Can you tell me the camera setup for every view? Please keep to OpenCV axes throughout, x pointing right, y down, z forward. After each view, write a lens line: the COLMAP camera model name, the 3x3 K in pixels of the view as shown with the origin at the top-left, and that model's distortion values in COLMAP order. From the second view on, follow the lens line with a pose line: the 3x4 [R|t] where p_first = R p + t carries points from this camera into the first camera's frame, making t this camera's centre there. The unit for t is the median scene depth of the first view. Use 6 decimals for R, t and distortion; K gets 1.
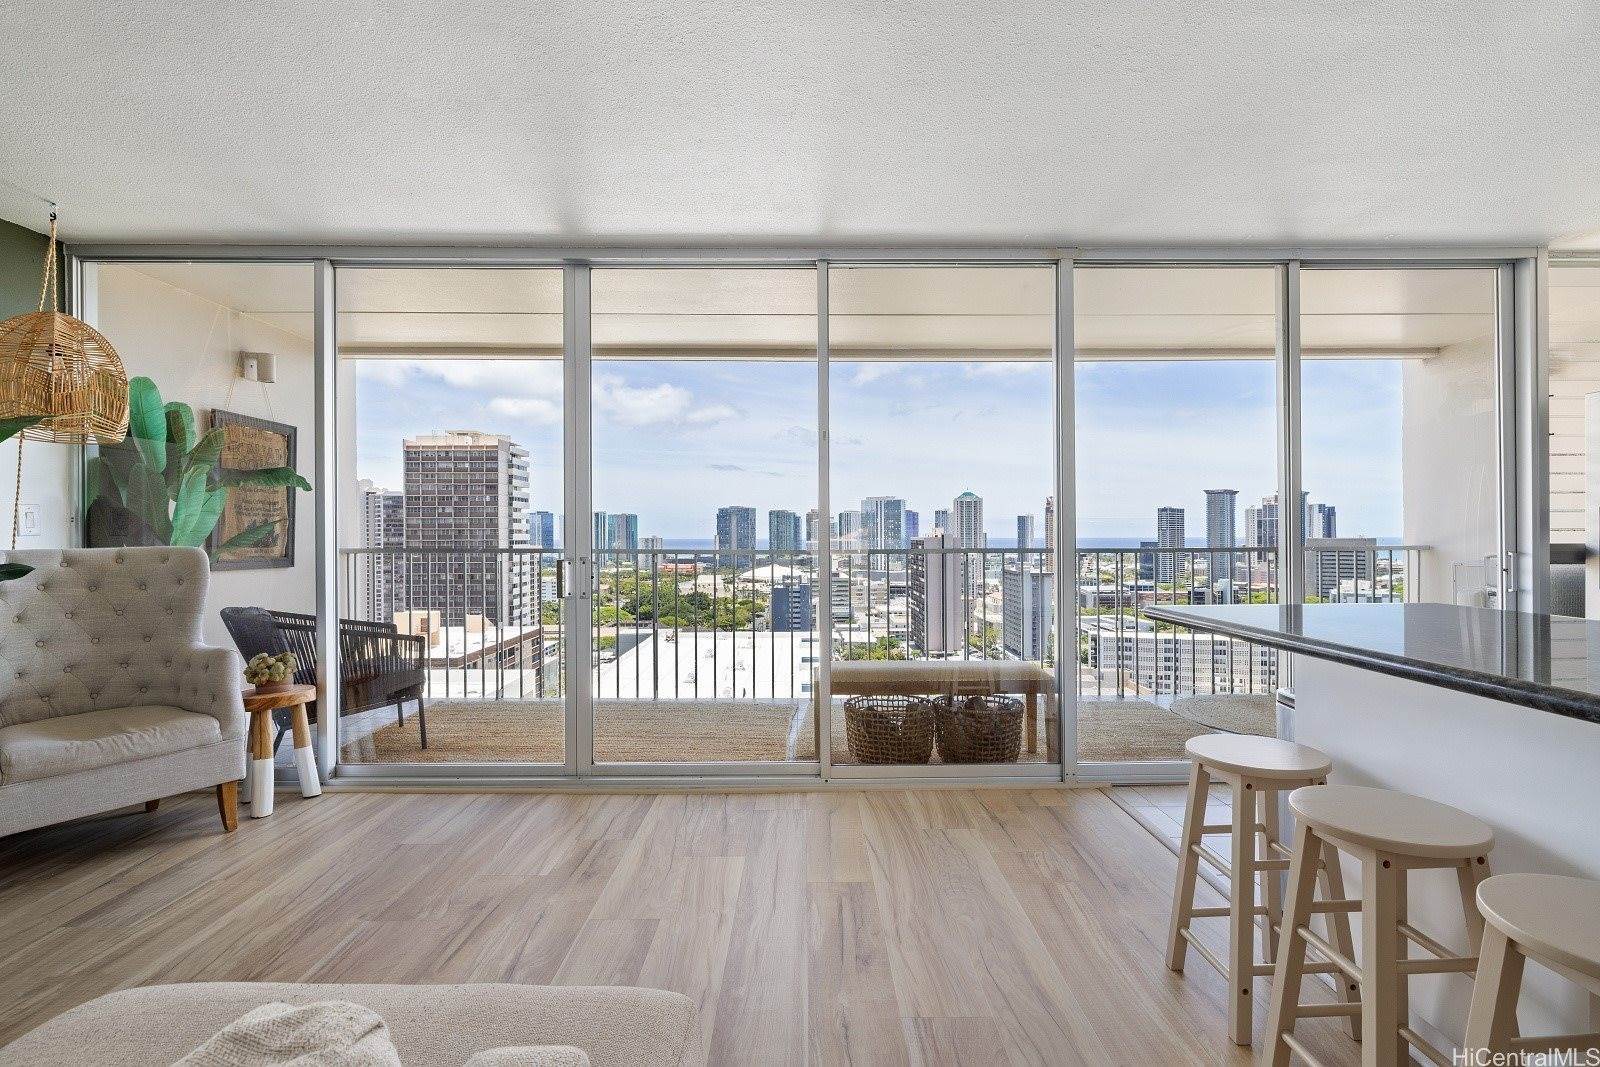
lens RADIAL K [[724.4, 0, 809.1], [0, 724.4, 540.5], [0, 0, 1]] dist [-0.010833, 0.003010]
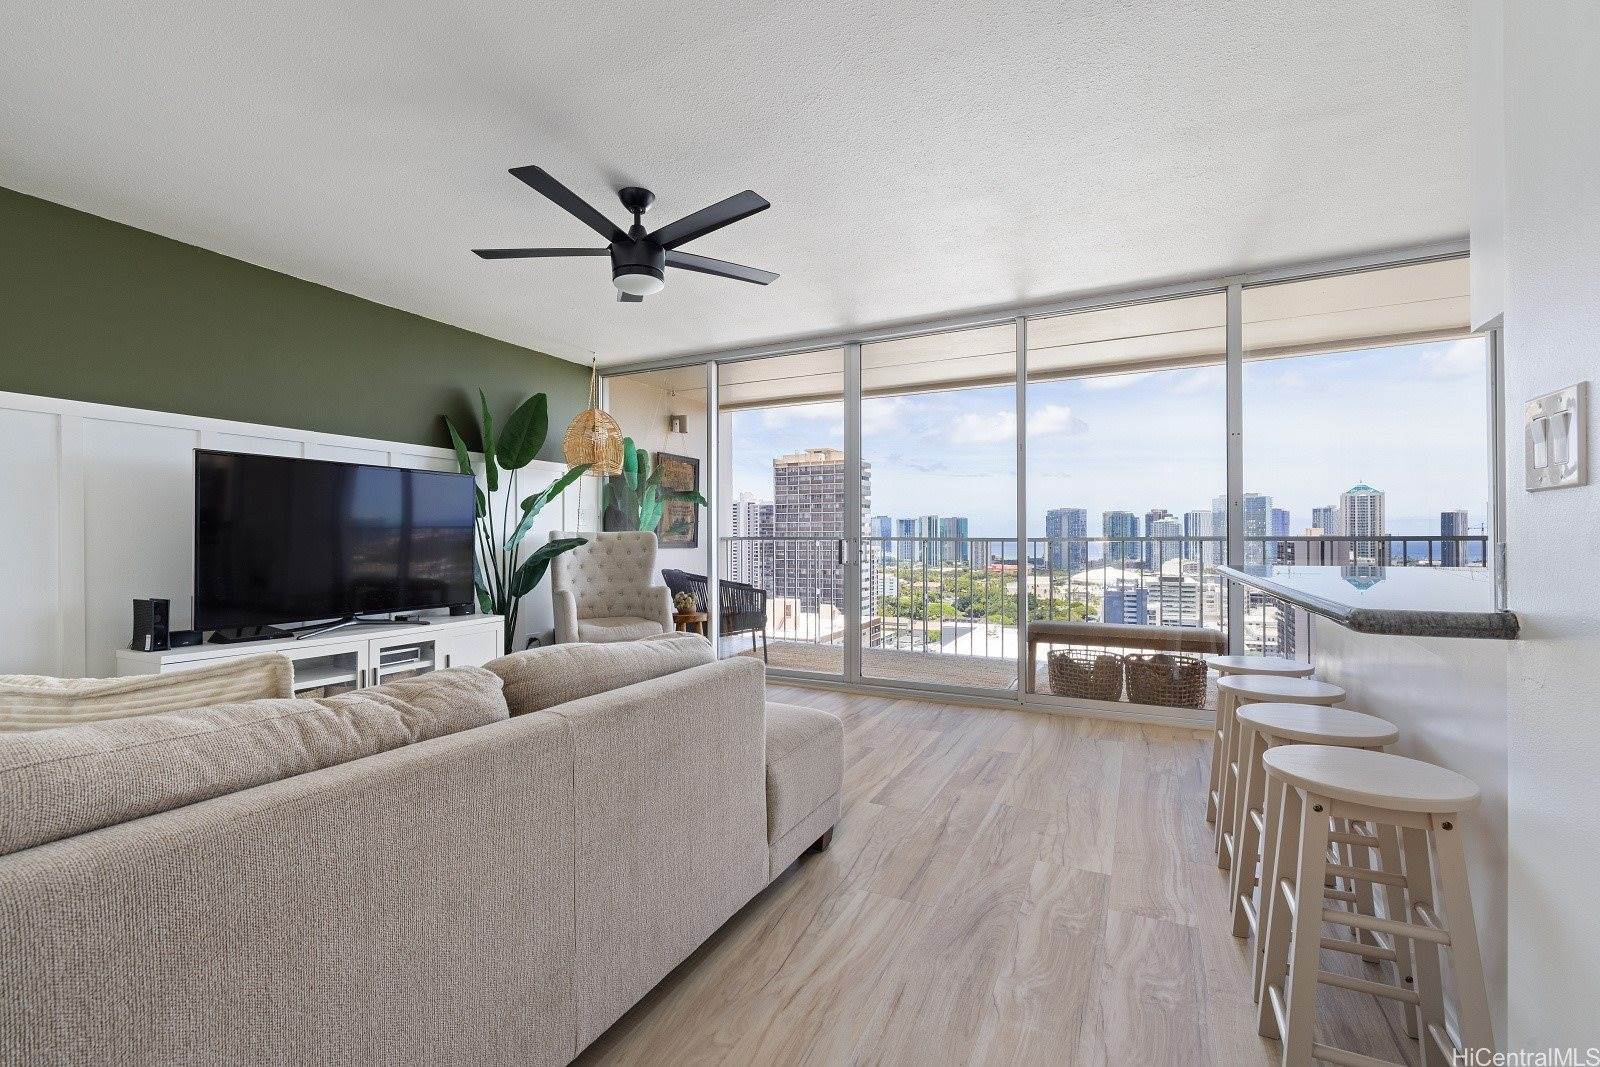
lens RADIAL K [[680.3, 0, 790.7], [0, 680.3, 536.2], [0, 0, 1]] dist [-0.002601, 0.000105]
pose [[0.883334, -0.001338, -0.468741, 0.170285], [-0.002916, 0.999961, -0.008349, 0.023776], [0.468734, 0.008741, 0.883296, -0.229097]]
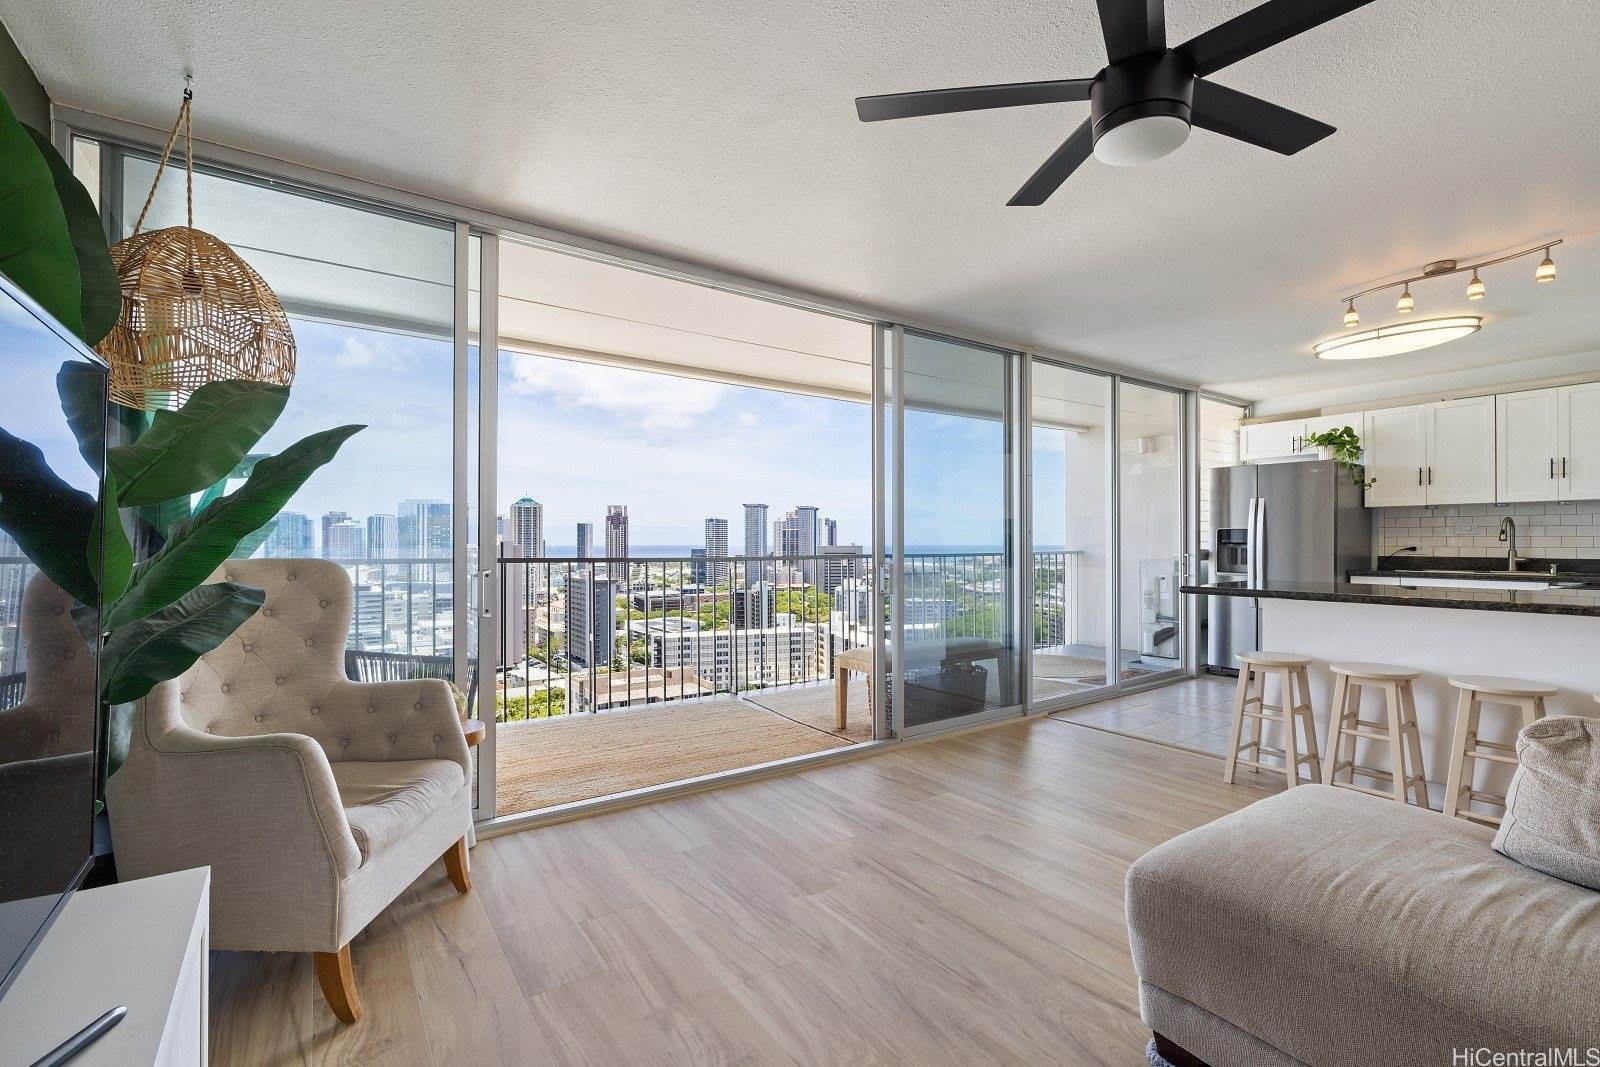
lens RADIAL K [[724.4, 0, 805.4], [0, 724.4, 544.3], [0, 0, 1]] dist [-0.010833, 0.003010]
pose [[0.824984, 0.001790, 0.565154, -0.700758], [0.001208, 0.999987, -0.004930, -0.001470], [-0.565155, 0.004750, 0.824971, 0.051348]]
